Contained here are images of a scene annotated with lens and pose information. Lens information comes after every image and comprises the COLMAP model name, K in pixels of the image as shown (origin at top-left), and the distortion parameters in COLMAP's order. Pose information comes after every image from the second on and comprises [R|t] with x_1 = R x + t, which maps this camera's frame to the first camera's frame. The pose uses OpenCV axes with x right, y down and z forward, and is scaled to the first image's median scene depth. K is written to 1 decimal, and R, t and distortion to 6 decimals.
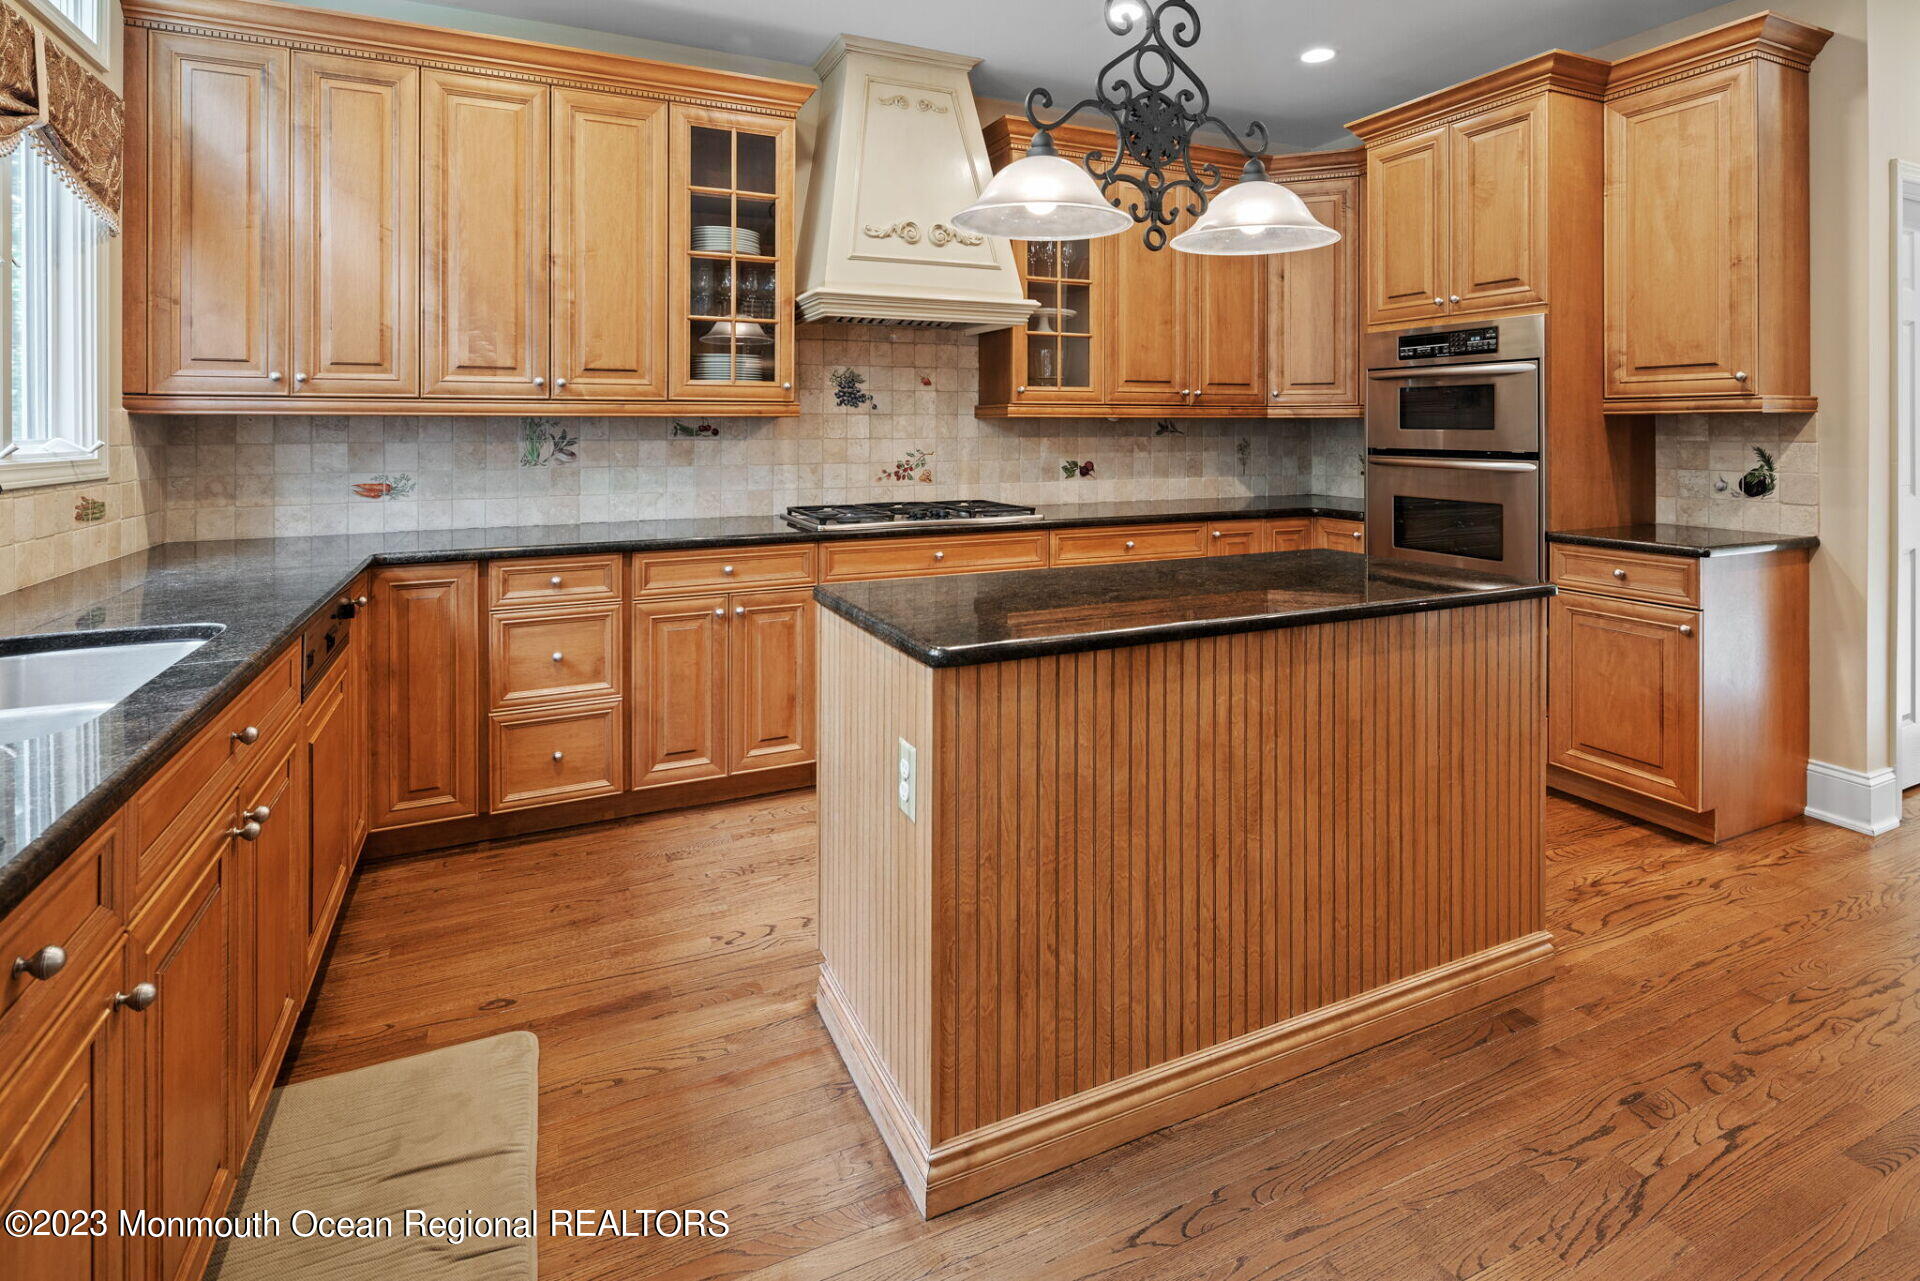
lens RADIAL K [[944.6, 0, 950.8], [0, 944.6, 435.4], [0, 0, 1]] dist [0.004198, -0.004444]
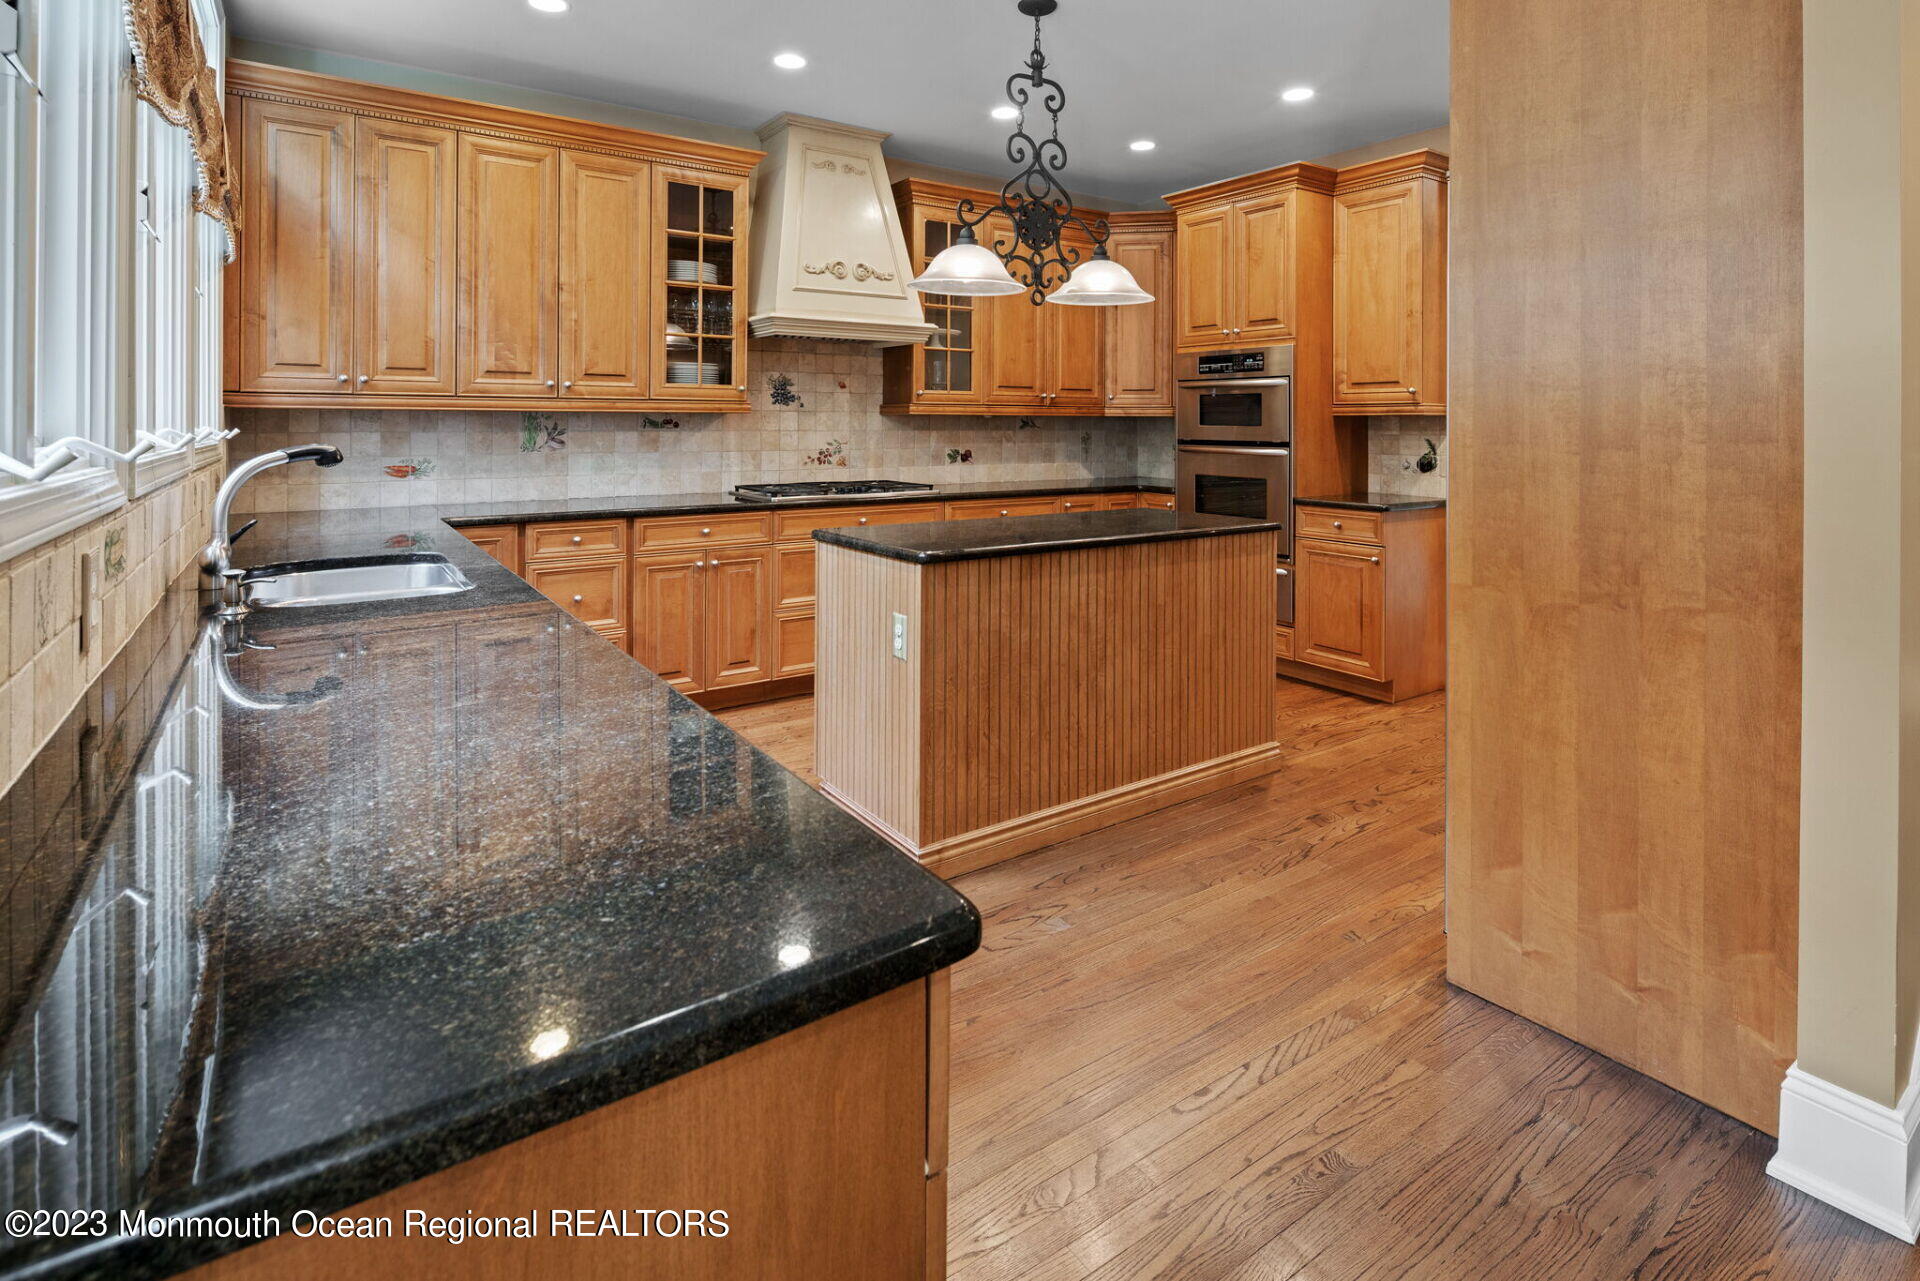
lens RADIAL K [[944.6, 0, 949.6], [0, 944.6, 429.4], [0, 0, 1]] dist [0.004198, -0.004444]
pose [[0.986117, 0.004255, 0.165998, -0.119292], [-0.004018, 0.999990, -0.001764, 0.003688], [-0.166004, 0.001073, 0.986125, -0.320996]]
